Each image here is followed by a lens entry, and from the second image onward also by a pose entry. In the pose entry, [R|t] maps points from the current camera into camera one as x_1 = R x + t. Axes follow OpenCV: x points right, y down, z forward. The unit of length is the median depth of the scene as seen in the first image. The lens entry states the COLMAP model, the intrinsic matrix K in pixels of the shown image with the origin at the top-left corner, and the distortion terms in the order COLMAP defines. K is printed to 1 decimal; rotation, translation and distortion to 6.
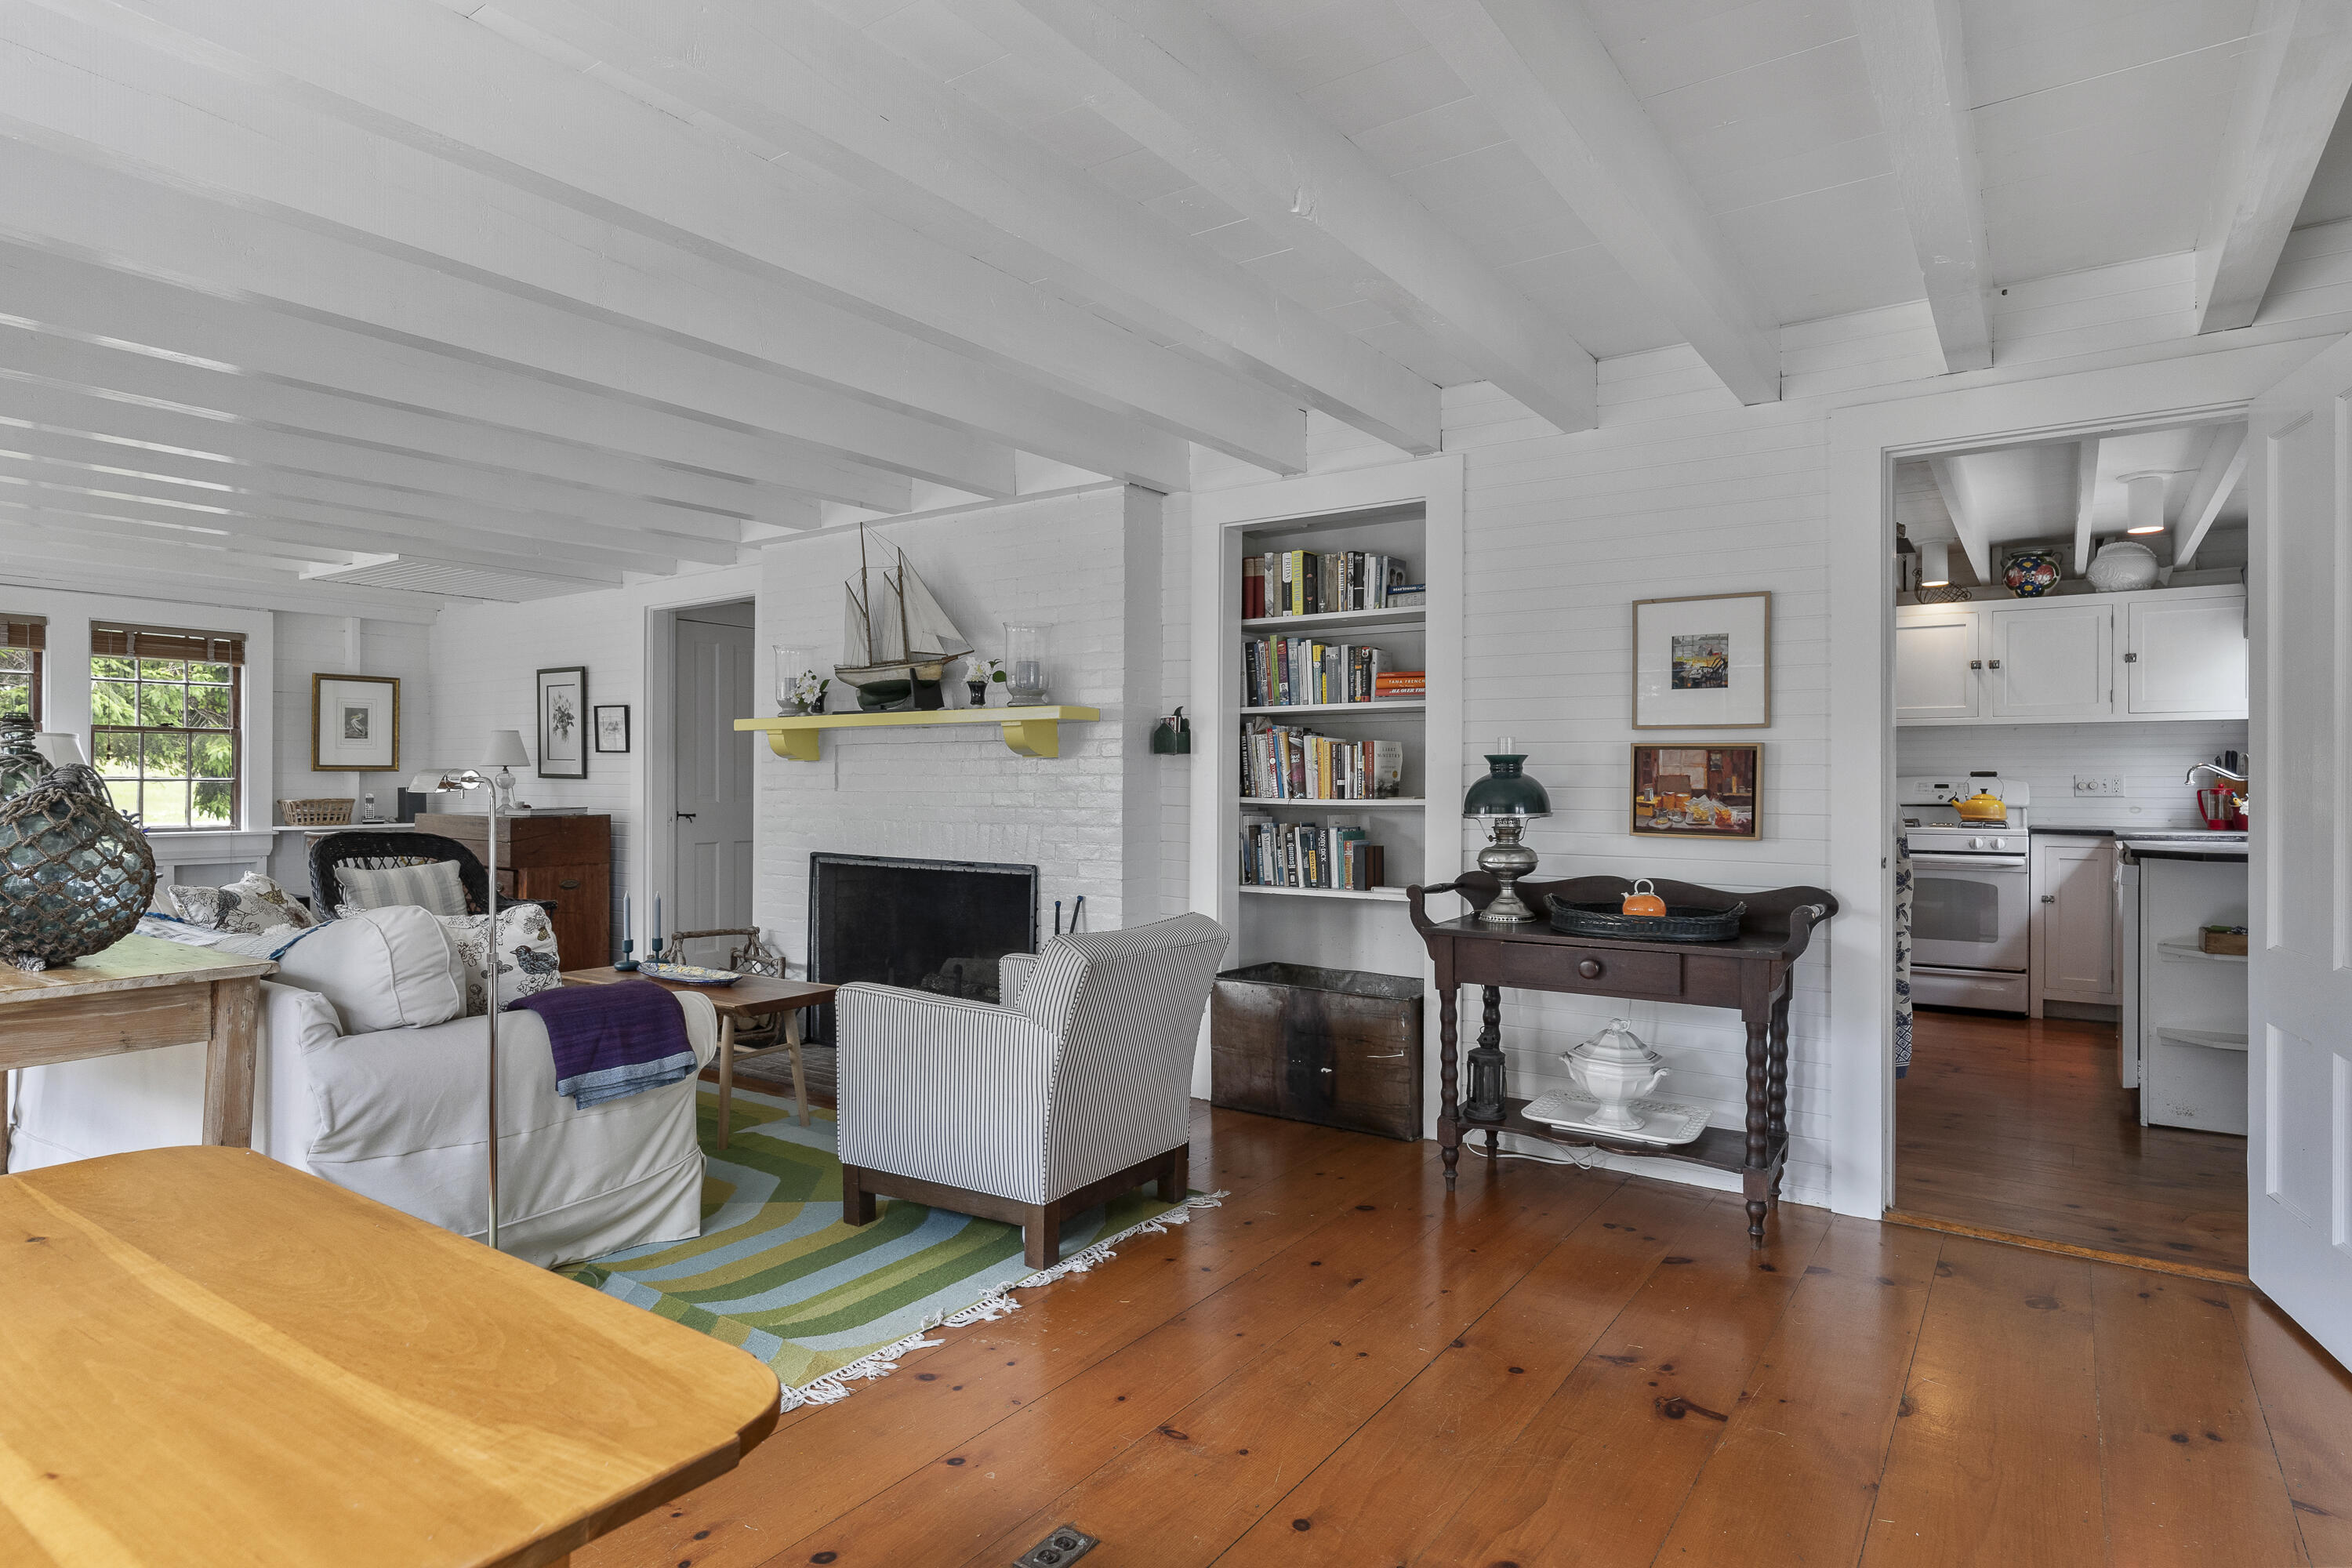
lens RADIAL K [[1267.6, 0, 1177.0], [0, 1267.6, 781.0], [0, 0, 1]] dist [-0.000656, 0.000742]
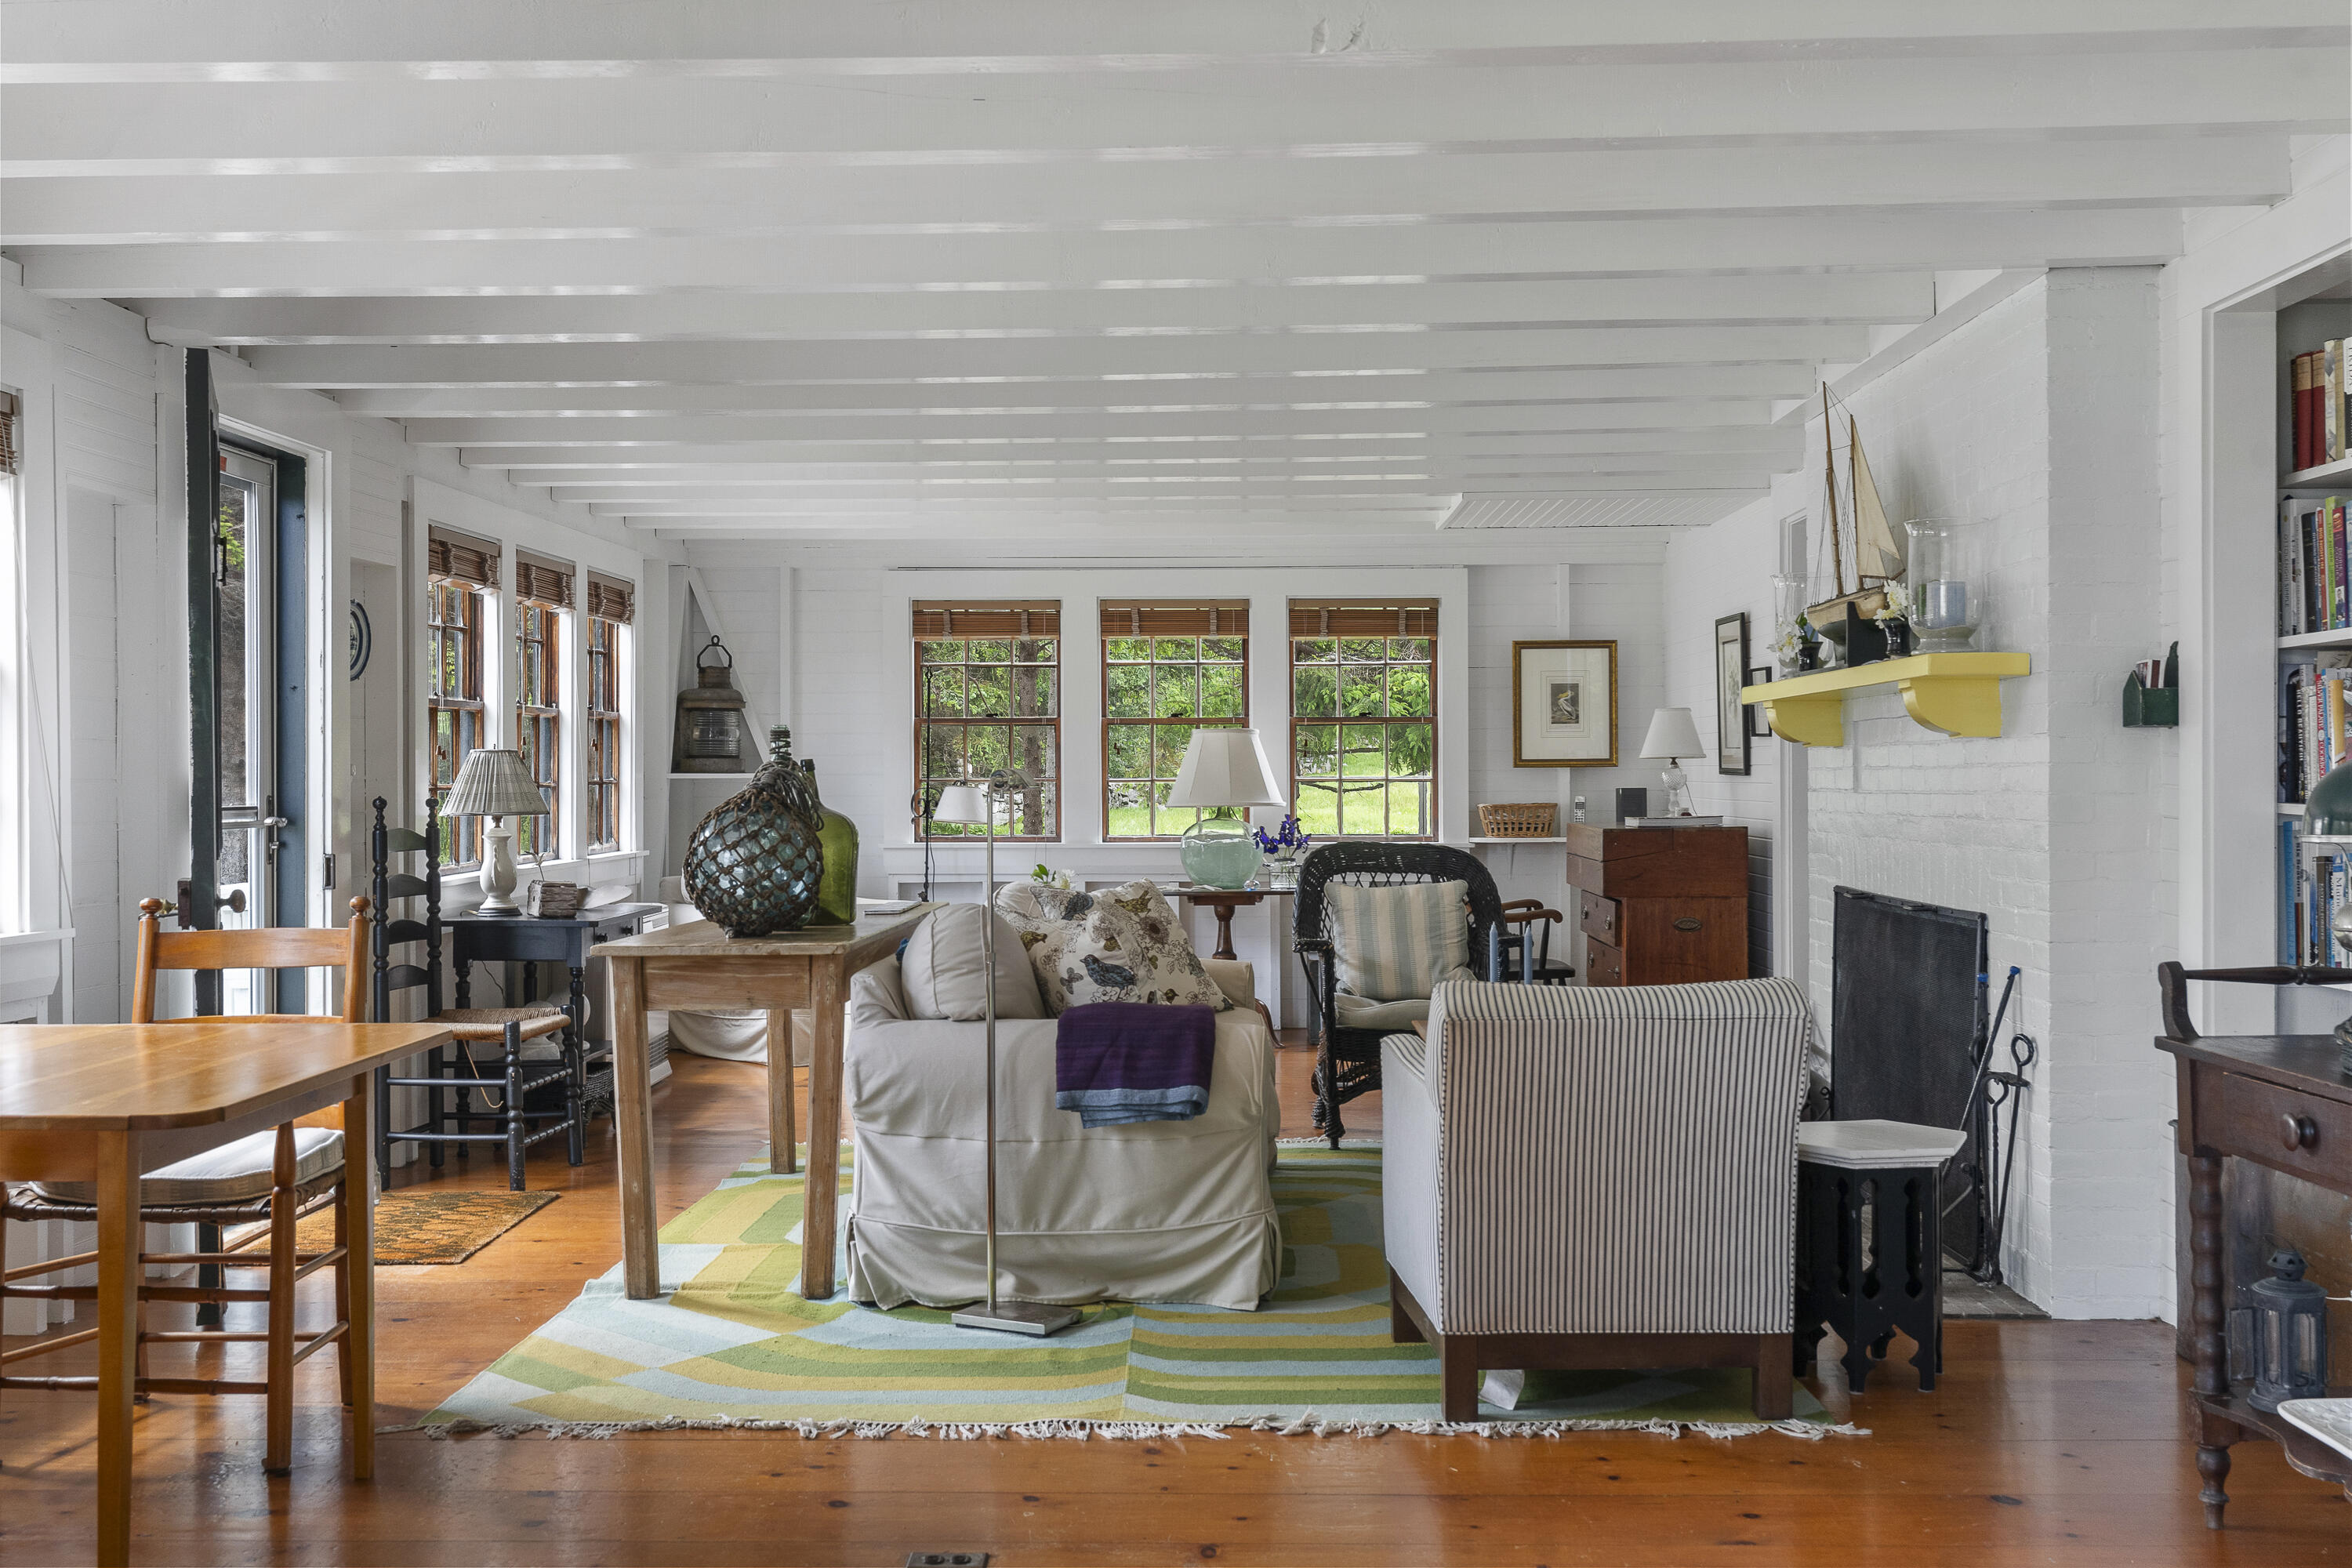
lens RADIAL K [[2317.3, 0, 1174.9], [0, 2317.3, 775.8], [0, 0, 1]] dist [0.022181, 0.000000]
pose [[0.551499, -0.005800, -0.834155, 0.766767], [0.005674, 0.999979, -0.003202, 0.001808], [0.834156, -0.002967, 0.551520, 0.078594]]
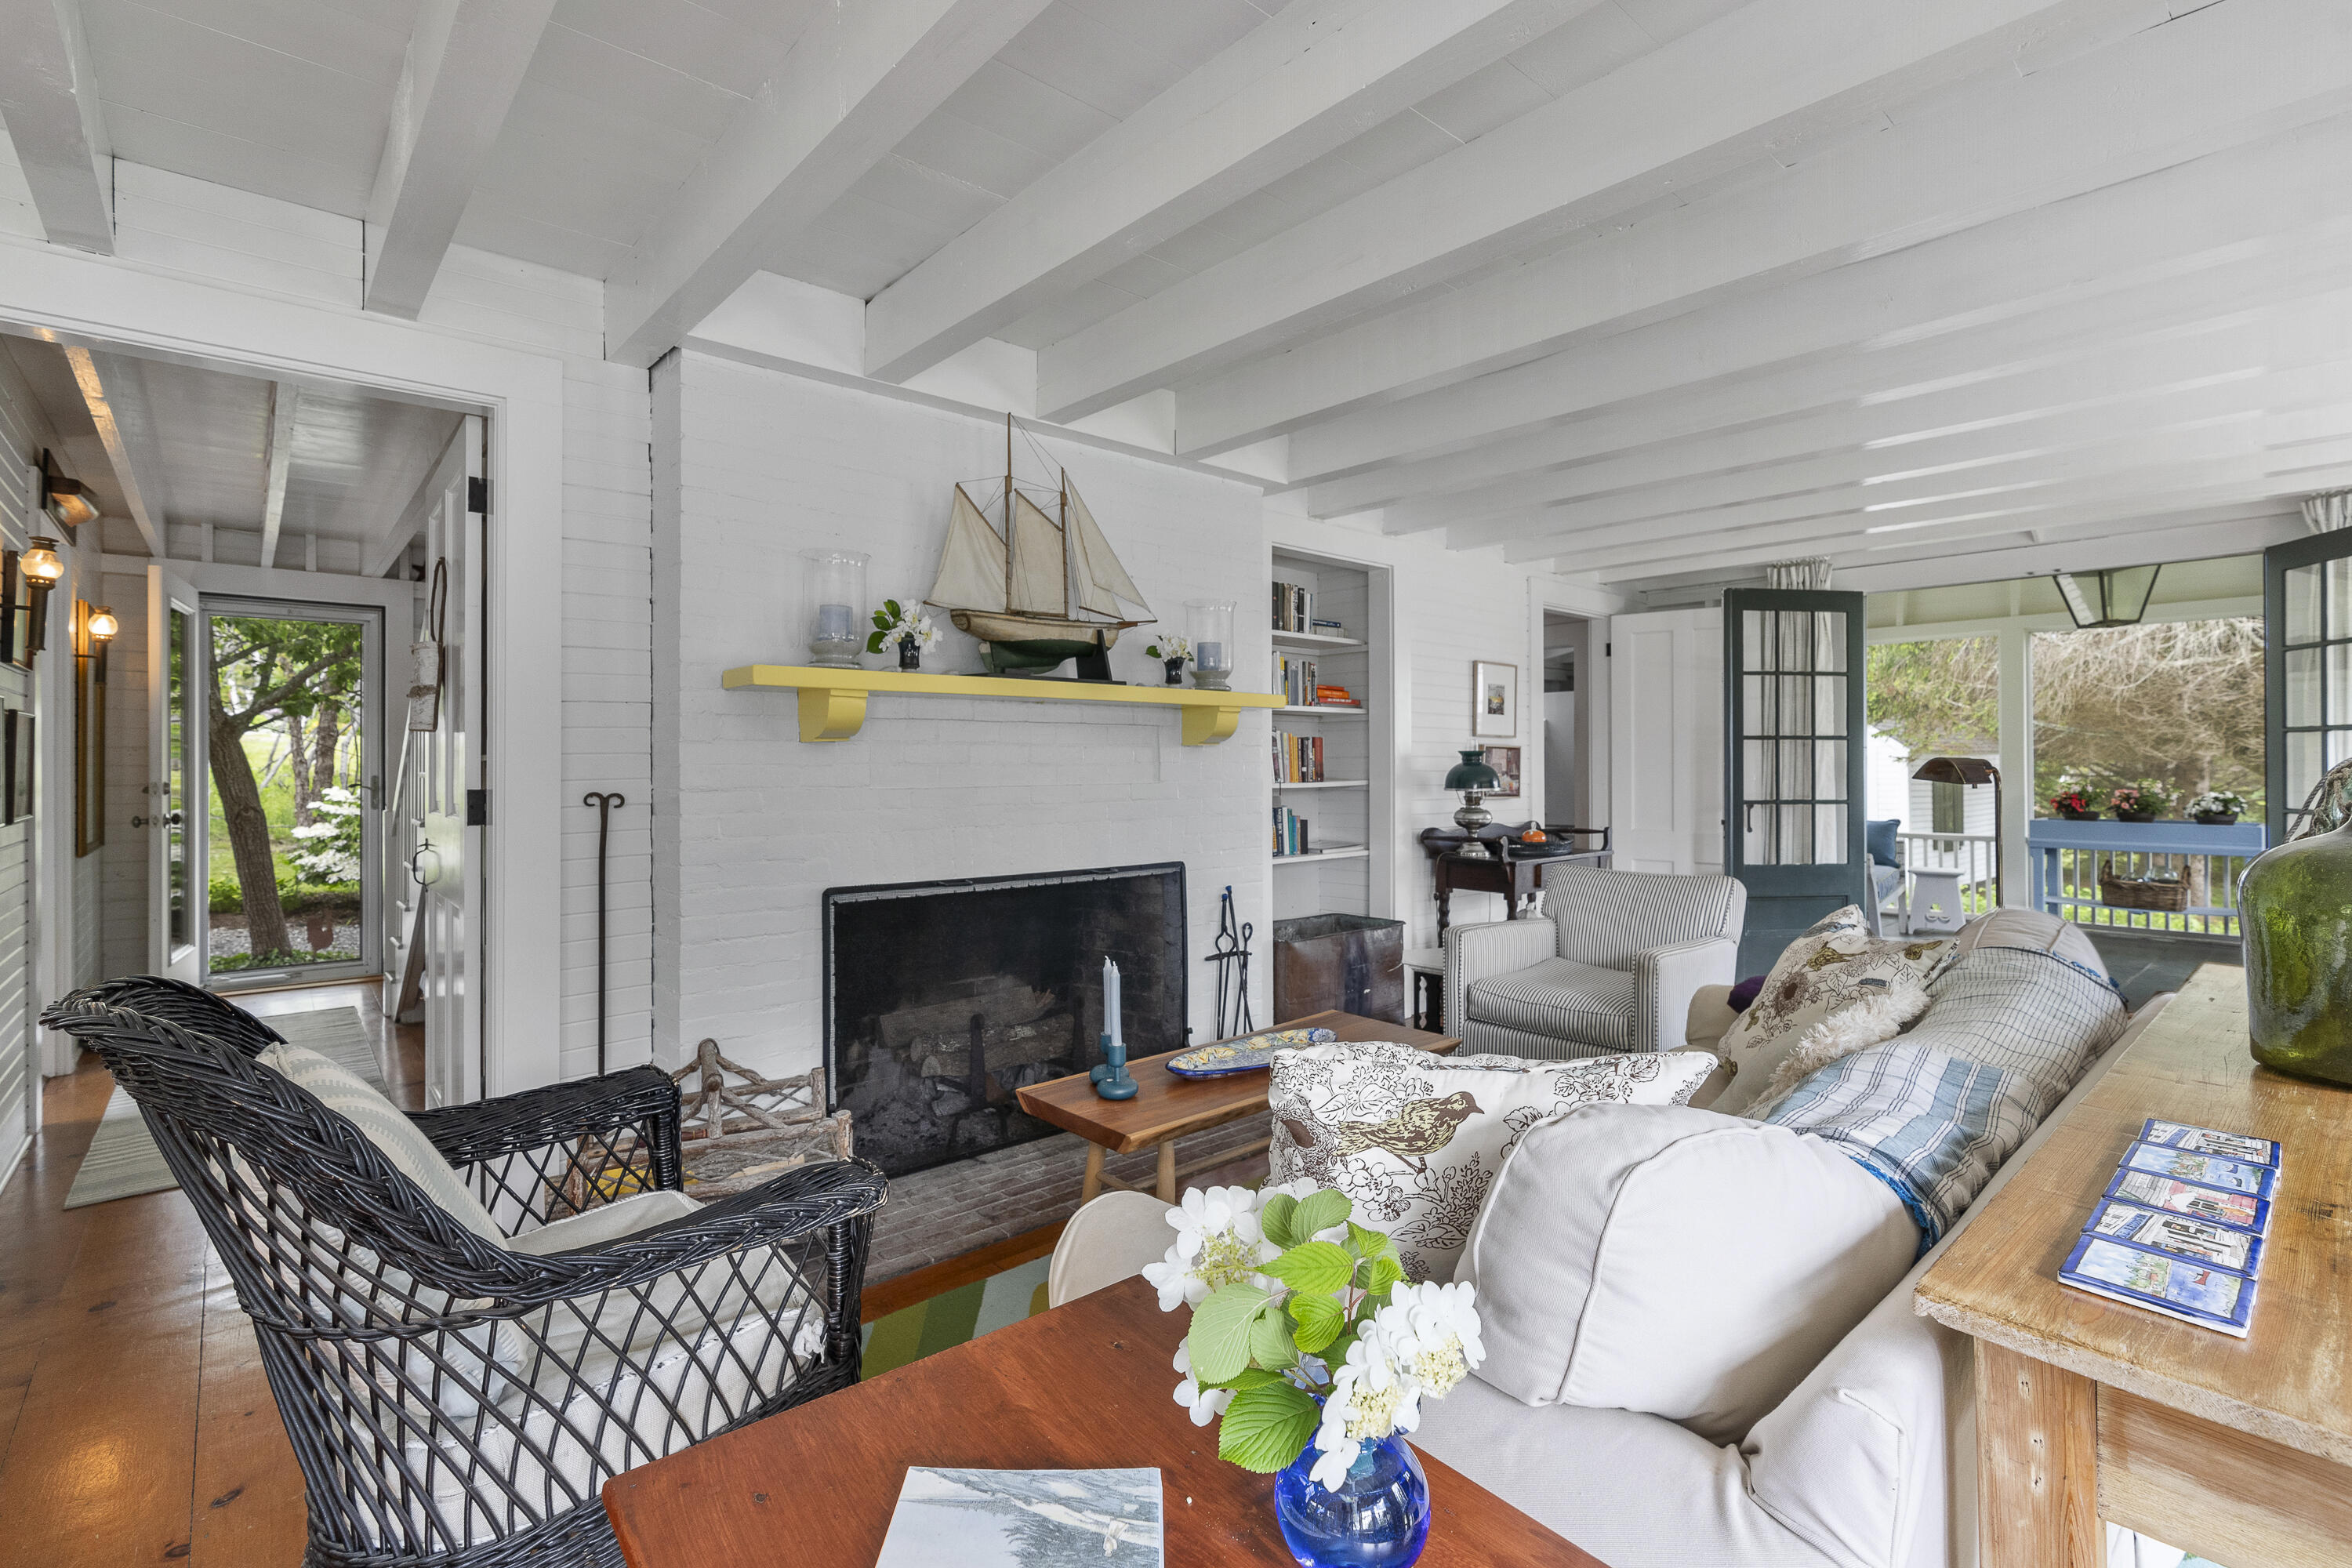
lens RADIAL K [[1069.6, 0, 1170.9], [0, 1069.6, 769.8], [0, 0, 1]] dist [-0.014231, 0.000607]
pose [[0.237405, -0.007007, 0.971386, -1.110624], [0.003632, 0.999973, 0.006326, -0.006728], [-0.971404, 0.002026, 0.237424, 1.047002]]
